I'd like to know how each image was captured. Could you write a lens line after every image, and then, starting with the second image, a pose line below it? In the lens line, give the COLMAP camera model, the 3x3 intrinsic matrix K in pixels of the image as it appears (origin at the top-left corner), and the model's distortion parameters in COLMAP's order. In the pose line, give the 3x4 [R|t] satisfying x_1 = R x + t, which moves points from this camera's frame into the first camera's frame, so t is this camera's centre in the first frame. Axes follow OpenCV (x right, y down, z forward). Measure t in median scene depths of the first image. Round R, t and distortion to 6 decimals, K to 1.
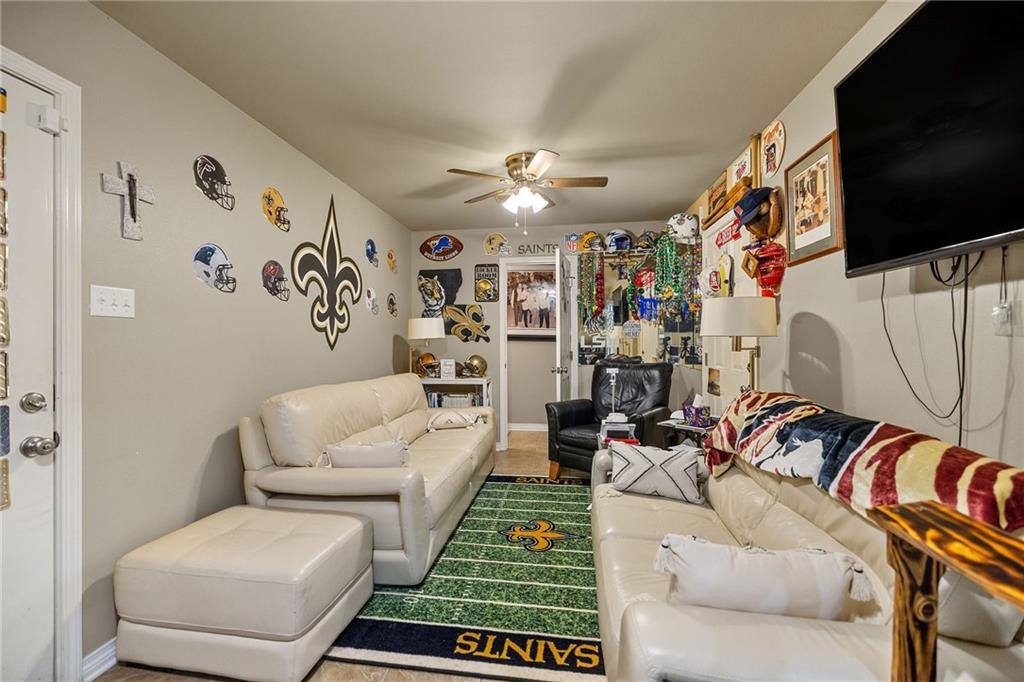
lens RADIAL K [[430.7, 0, 507.6], [0, 430.7, 337.4], [0, 0, 1]] dist [0.001808, 0.000173]
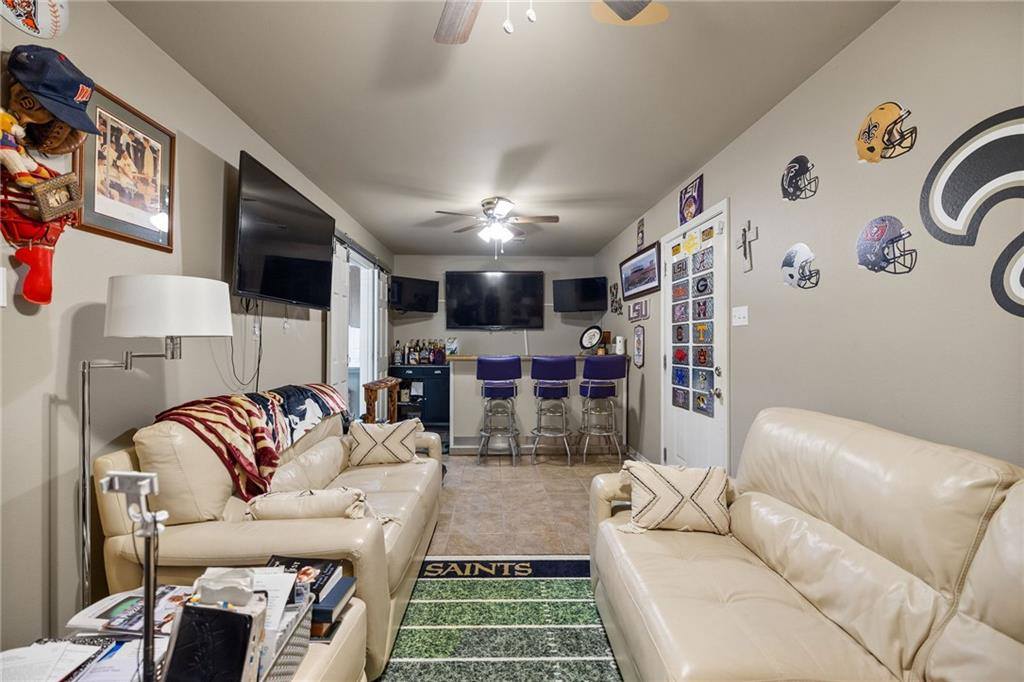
lens RADIAL K [[430.7, 0, 507.6], [0, 430.7, 337.4], [0, 0, 1]] dist [0.001808, 0.000173]
pose [[-0.986614, 0.001614, -0.163068, 0.139078], [0.003967, 0.999893, -0.014102, 0.011018], [0.163028, -0.014560, -0.986514, 1.903744]]
